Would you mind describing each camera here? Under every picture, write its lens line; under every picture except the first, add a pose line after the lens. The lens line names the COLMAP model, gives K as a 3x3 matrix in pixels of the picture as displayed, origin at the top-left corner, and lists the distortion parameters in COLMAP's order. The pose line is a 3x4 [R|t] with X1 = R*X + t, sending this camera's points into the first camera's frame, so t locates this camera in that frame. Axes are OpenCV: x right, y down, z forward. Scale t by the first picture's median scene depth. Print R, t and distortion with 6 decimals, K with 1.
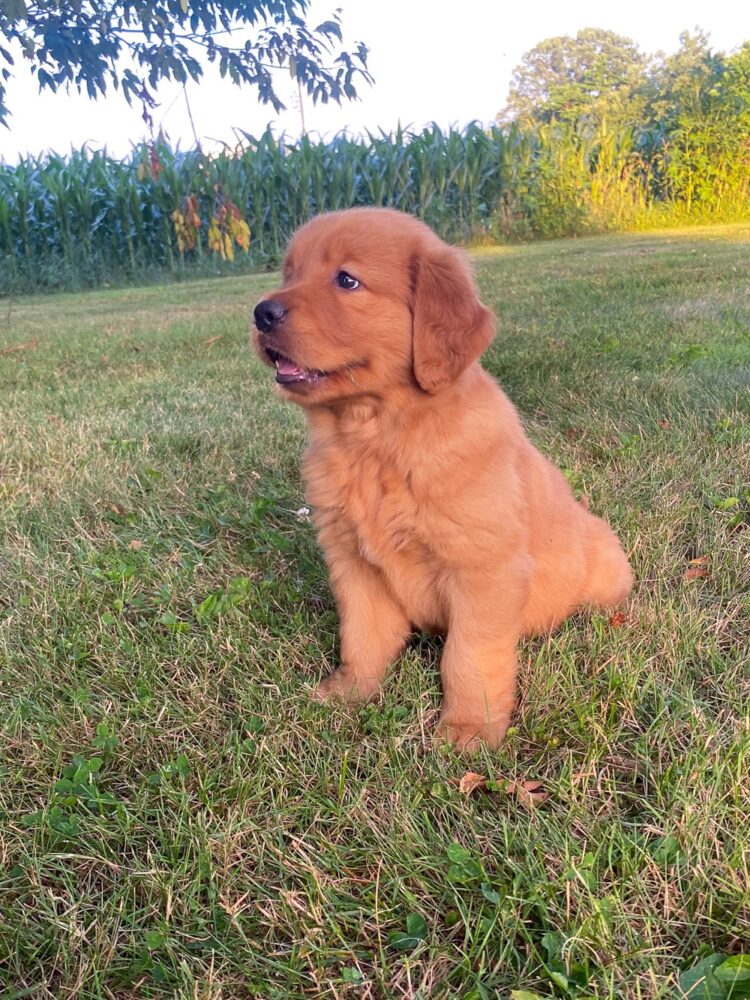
lens RADIAL K [[964.9, 0, 346.0], [0, 964.9, 584.9], [0, 0, 1]] dist [-0.014012, 0.000000]
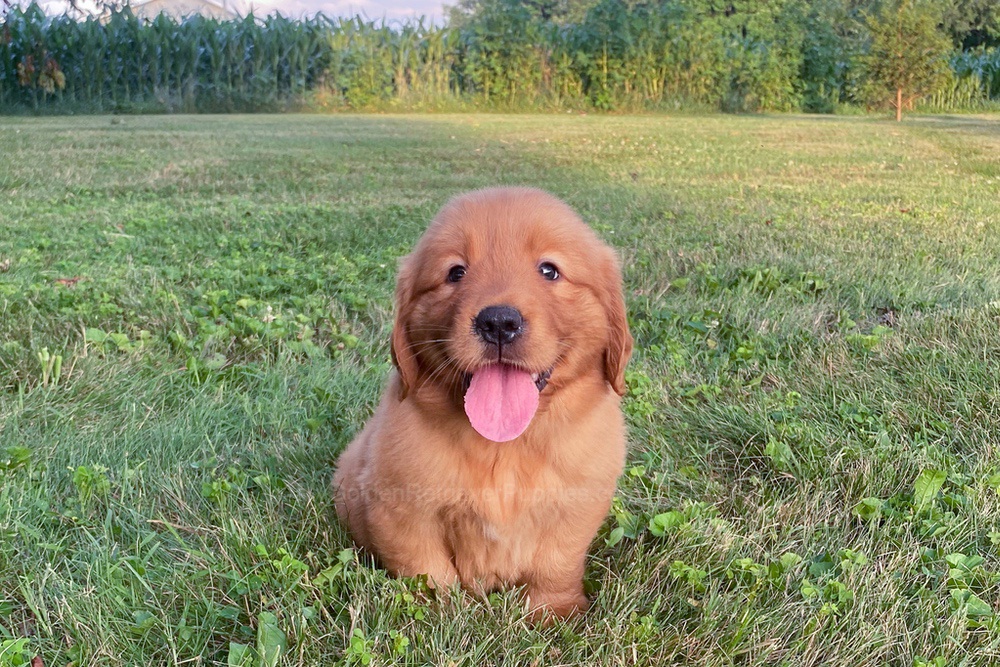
lens RADIAL K [[1179.8, 0, 477.5], [0, 1179.8, 437.1], [0, 0, 1]] dist [-0.019881, 0.000000]
pose [[0.984412, 0.042111, 0.170762, 0.121268], [-0.027883, 0.996001, -0.084876, 0.177253], [-0.173654, 0.078792, 0.981650, -0.472012]]
